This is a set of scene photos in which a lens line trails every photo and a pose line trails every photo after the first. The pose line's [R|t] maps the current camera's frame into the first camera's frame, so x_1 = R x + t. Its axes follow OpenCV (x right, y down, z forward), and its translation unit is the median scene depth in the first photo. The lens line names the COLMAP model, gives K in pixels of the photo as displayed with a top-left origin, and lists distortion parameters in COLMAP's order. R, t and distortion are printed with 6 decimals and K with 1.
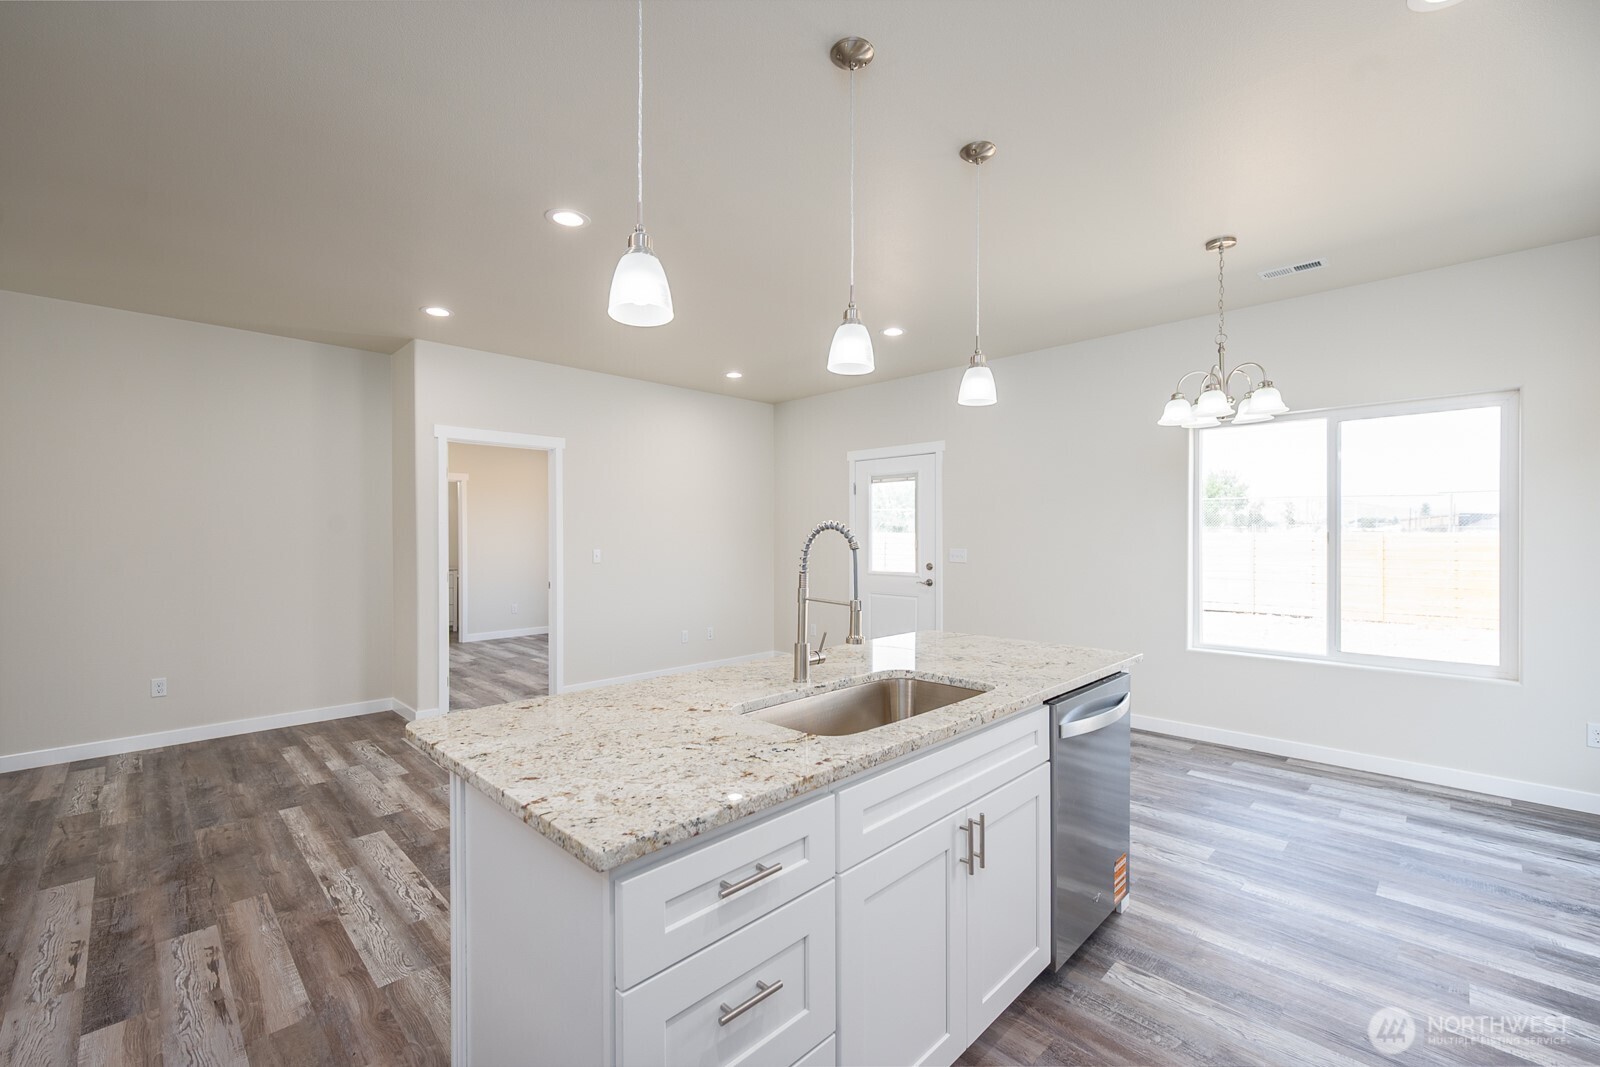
lens RADIAL K [[671.1, 0, 804.1], [0, 671.1, 539.0], [0, 0, 1]] dist [-0.000285, 0.000390]
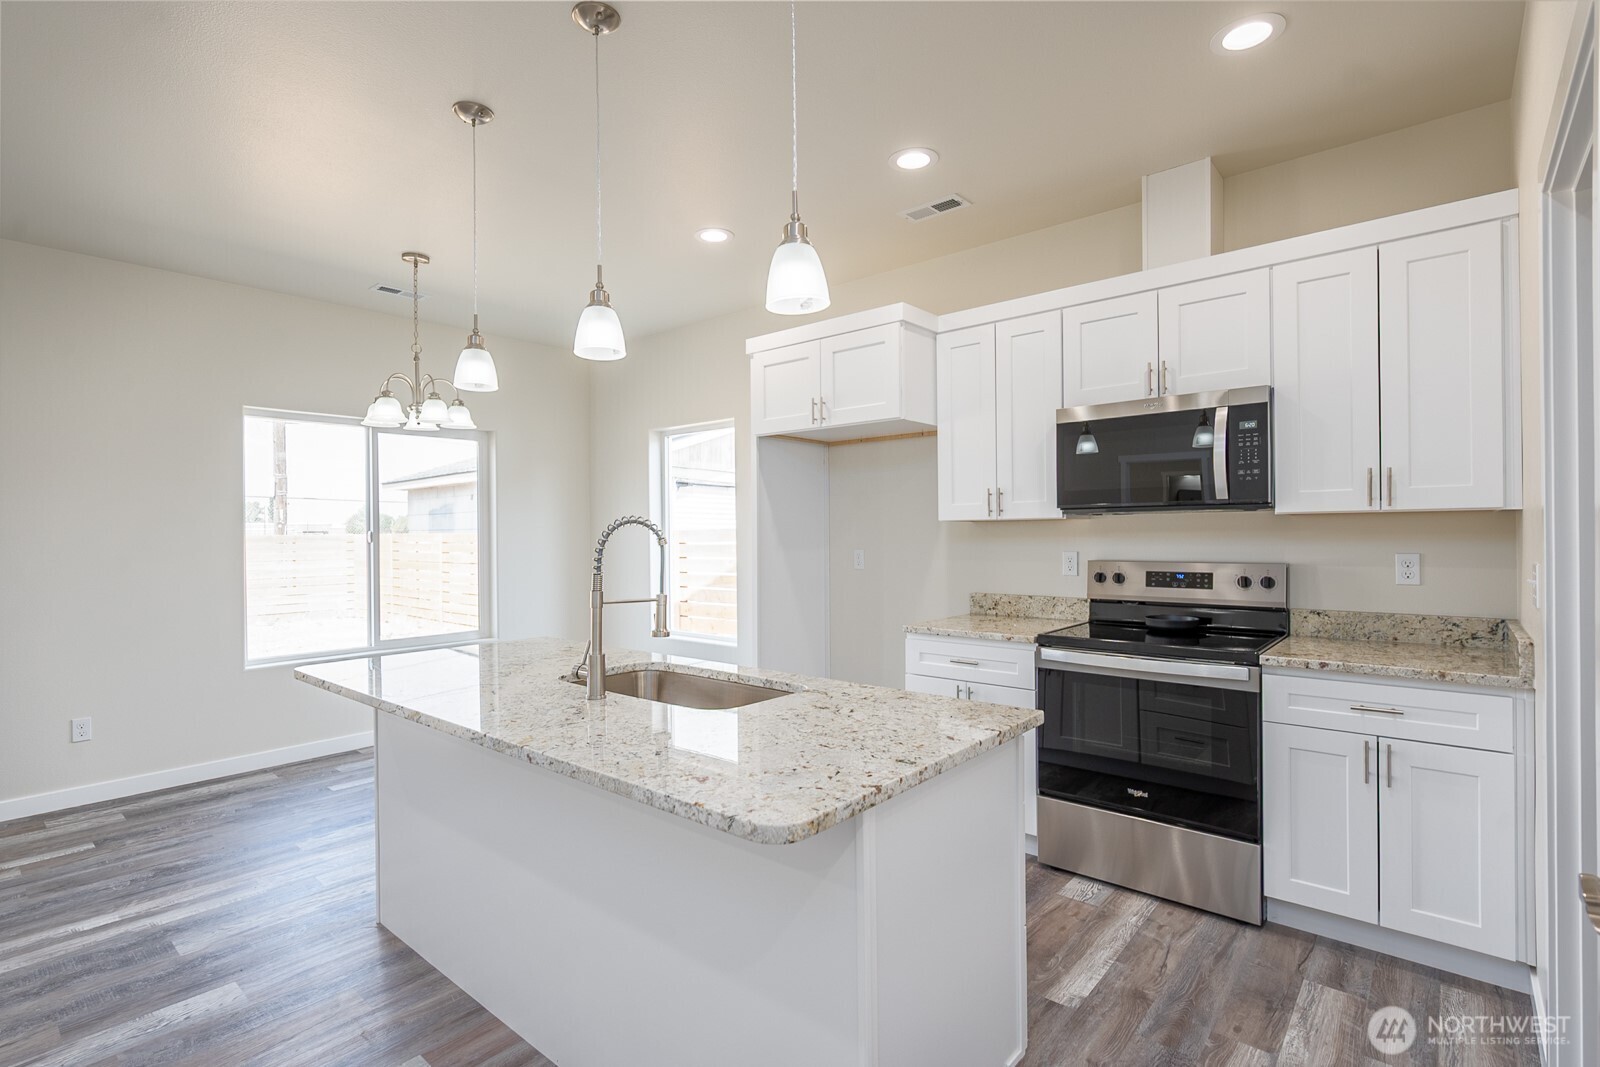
lens RADIAL K [[757.7, 0, 800.0], [0, 757.7, 533.5], [0, 0, 1]] dist [0.005005, 0.000400]
pose [[-0.067320, 0.000252, 0.997731, -0.704382], [0.012761, 0.999918, 0.000609, -0.000234], [-0.997650, 0.012773, -0.067318, 0.557282]]
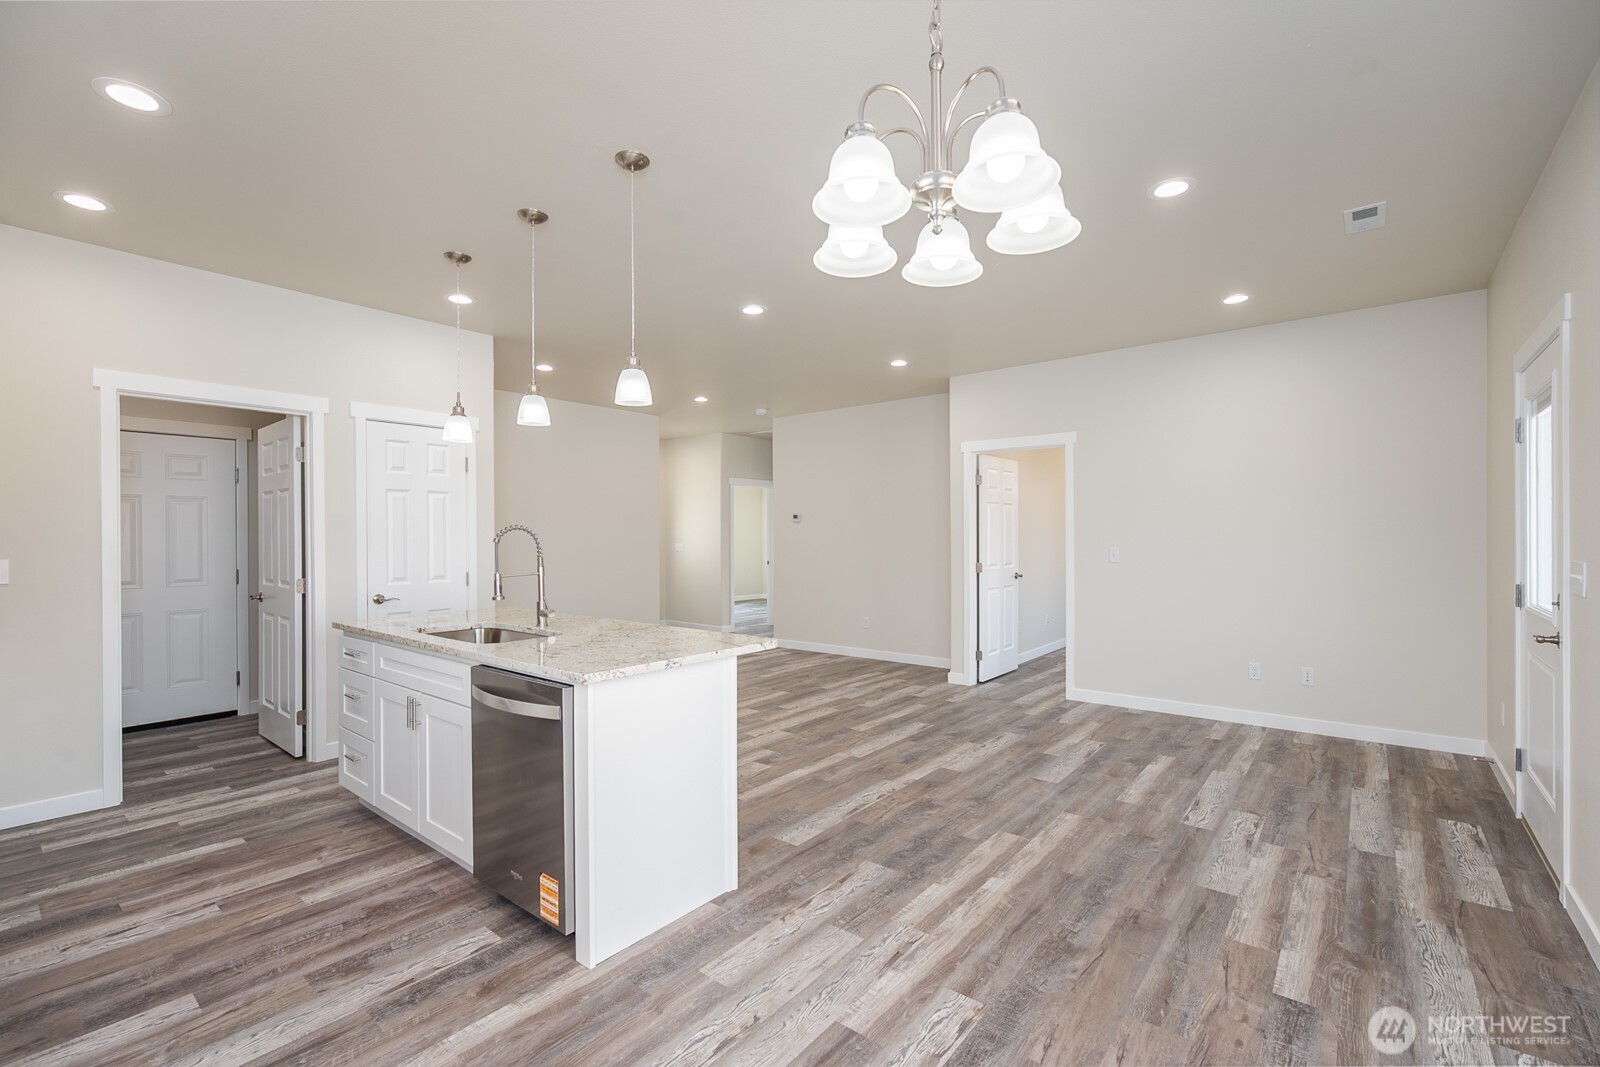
lens RADIAL K [[697.2, 0, 802.2], [0, 697.2, 539.1], [0, 0, 1]] dist [-0.001161, 0.000643]
pose [[0.094029, 0.005119, -0.995556, 1.181644], [0.001221, 0.999985, 0.005257, -0.000370], [0.995569, -0.001710, 0.094021, 1.014830]]
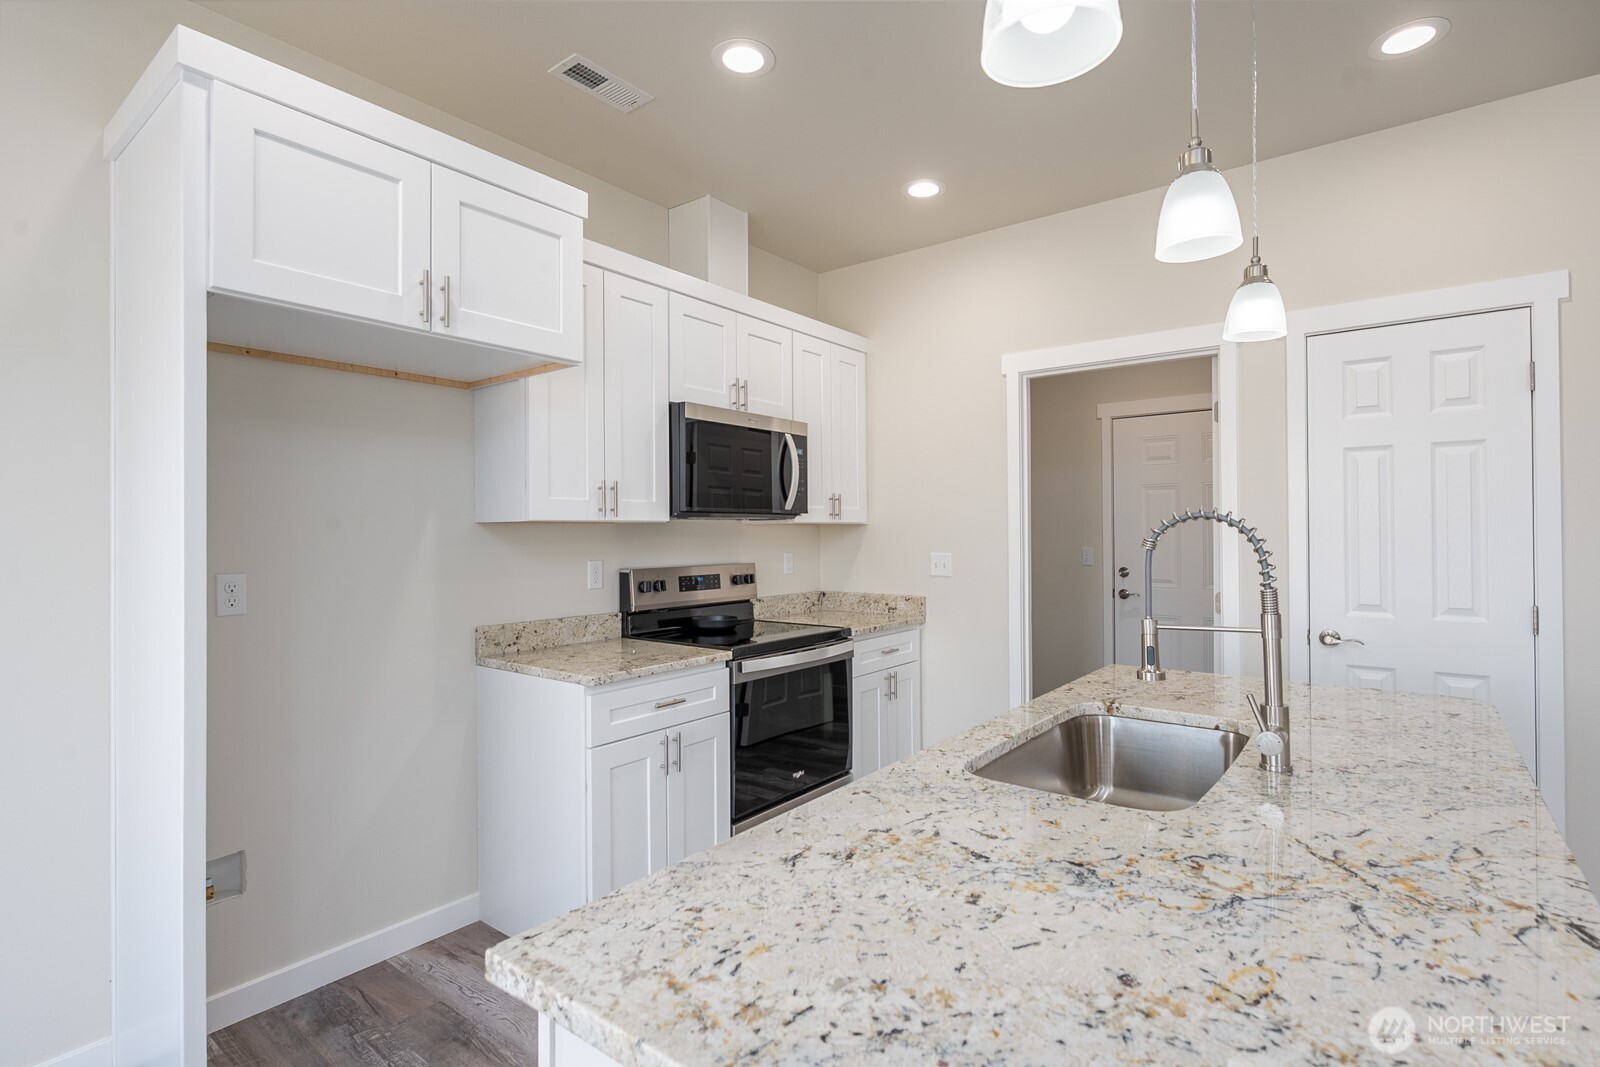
lens RADIAL K [[776.4, 0, 797.2], [0, 776.4, 529.0], [0, 0, 1]] dist [-0.002958, -0.000118]
pose [[-0.993744, 0.006253, -0.111509, 0.351490], [0.006553, 0.999976, -0.002329, -0.004066], [0.111492, -0.003045, -0.993761, 1.147042]]
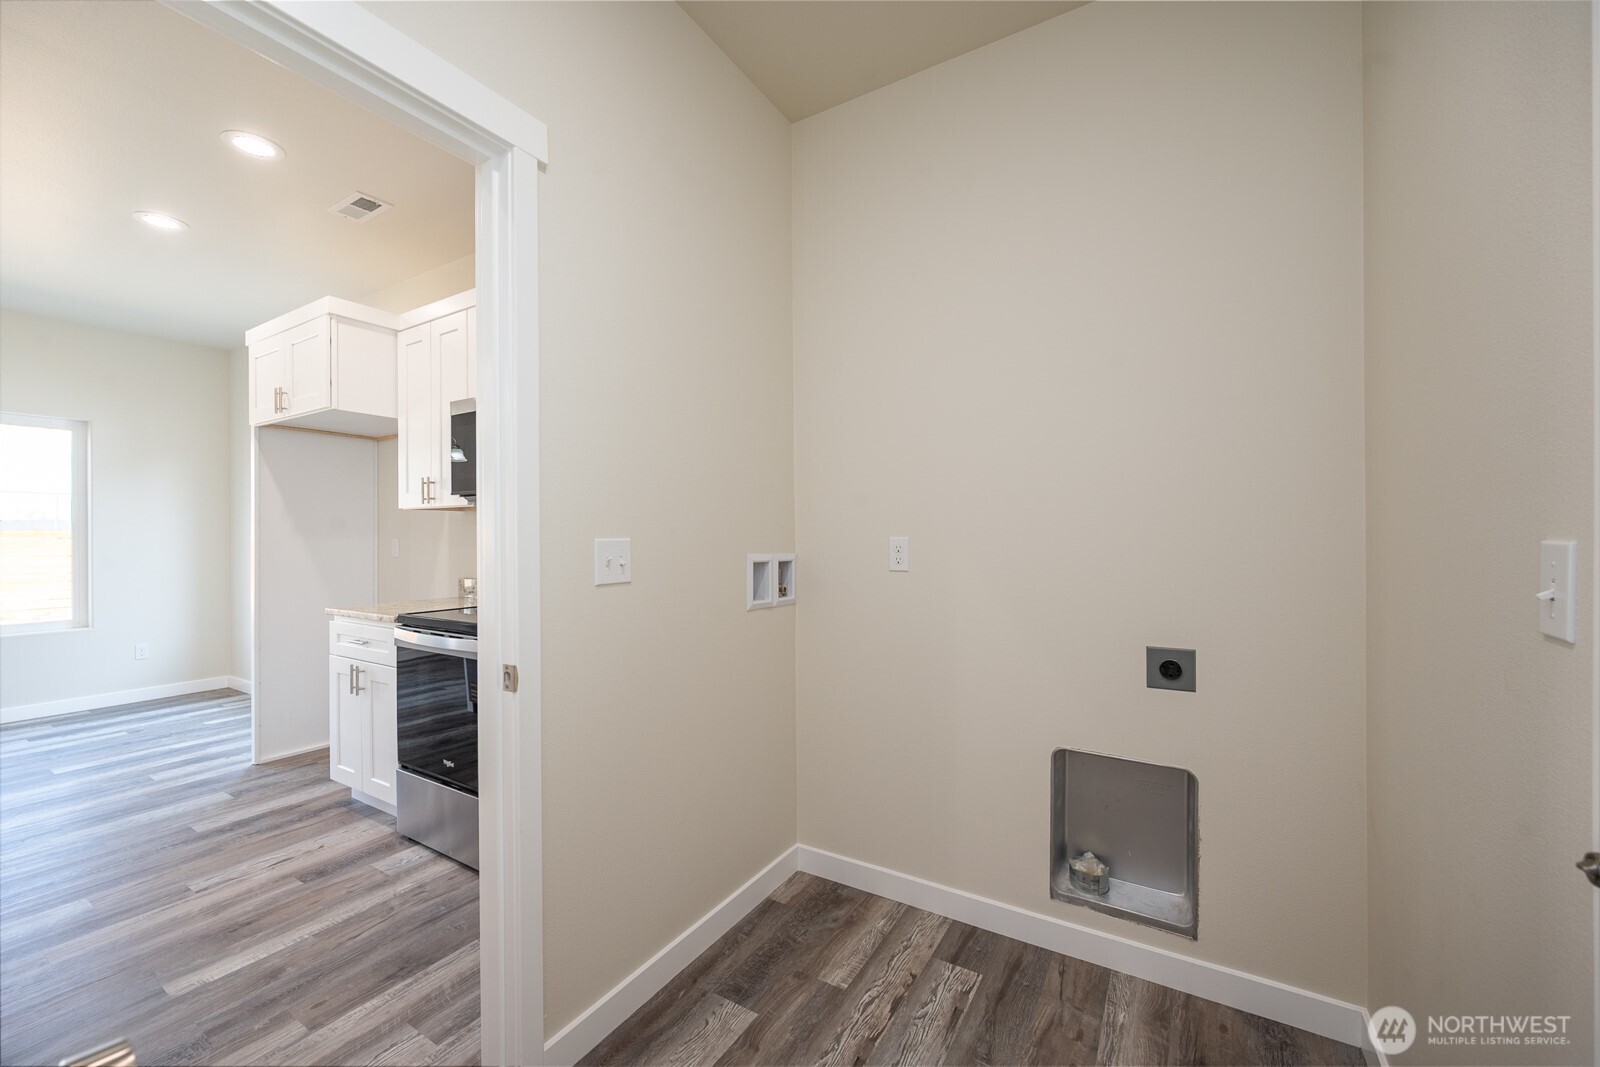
lens RADIAL K [[625.9, 0, 800.9], [0, 625.9, 536.6], [0, 0, 1]] dist [-0.002192, 0.000125]
pose [[-0.229599, -0.000046, 0.973285, -0.692353], [0.006975, 0.999974, 0.001693, 0.034585], [-0.973260, 0.007177, -0.229593, -0.201706]]
